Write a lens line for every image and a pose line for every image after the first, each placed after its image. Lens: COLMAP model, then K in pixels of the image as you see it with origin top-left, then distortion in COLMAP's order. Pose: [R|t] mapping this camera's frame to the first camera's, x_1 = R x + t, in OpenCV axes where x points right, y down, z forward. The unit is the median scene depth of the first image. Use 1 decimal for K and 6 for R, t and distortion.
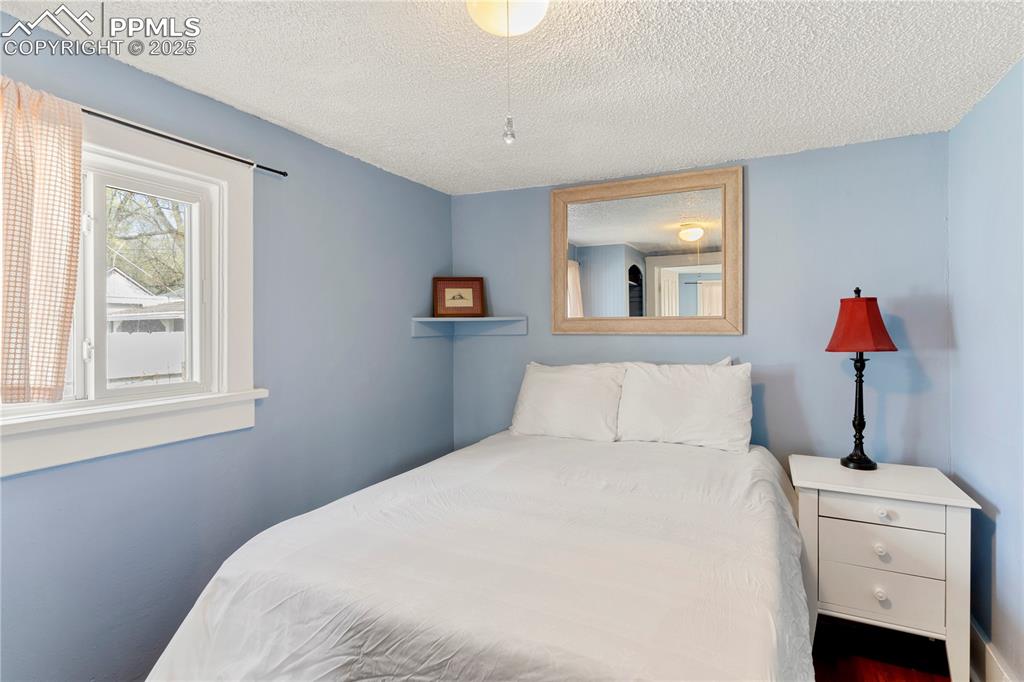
lens RADIAL K [[515.0, 0, 511.5], [0, 515.0, 332.1], [0, 0, 1]] dist [0.000187, -0.000111]
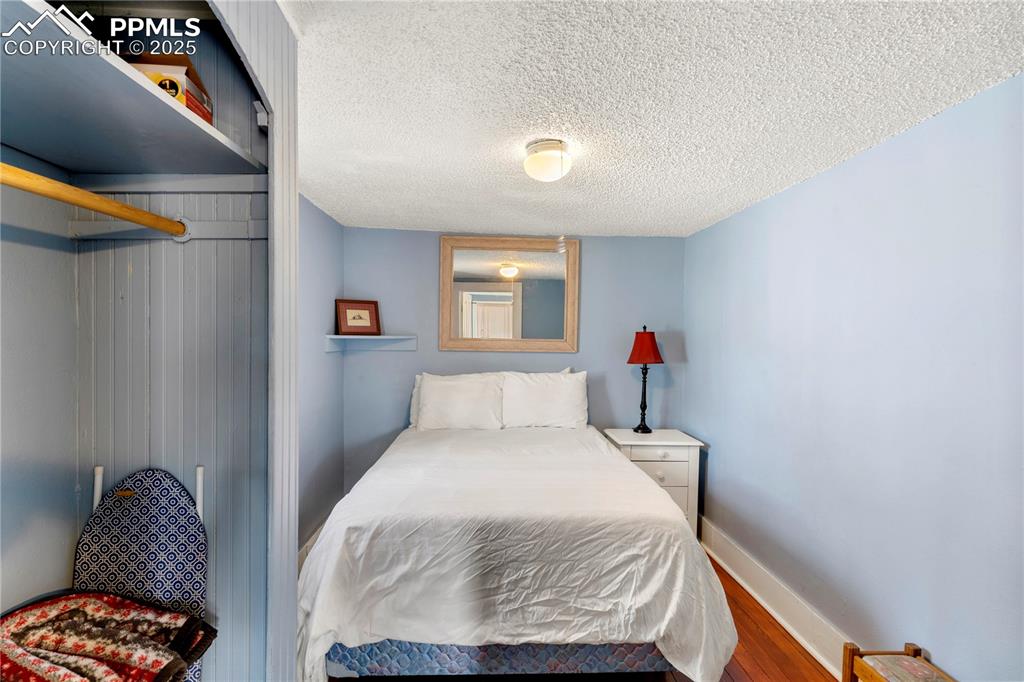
lens RADIAL K [[517.2, 0, 510.7], [0, 517.2, 356.7], [0, 0, 1]] dist [-0.000736, -0.000050]
pose [[0.875798, 0.001832, 0.482674, -0.476346], [-0.015266, 0.999598, 0.023906, -0.017016], [-0.482436, -0.028305, 0.875474, -0.241347]]
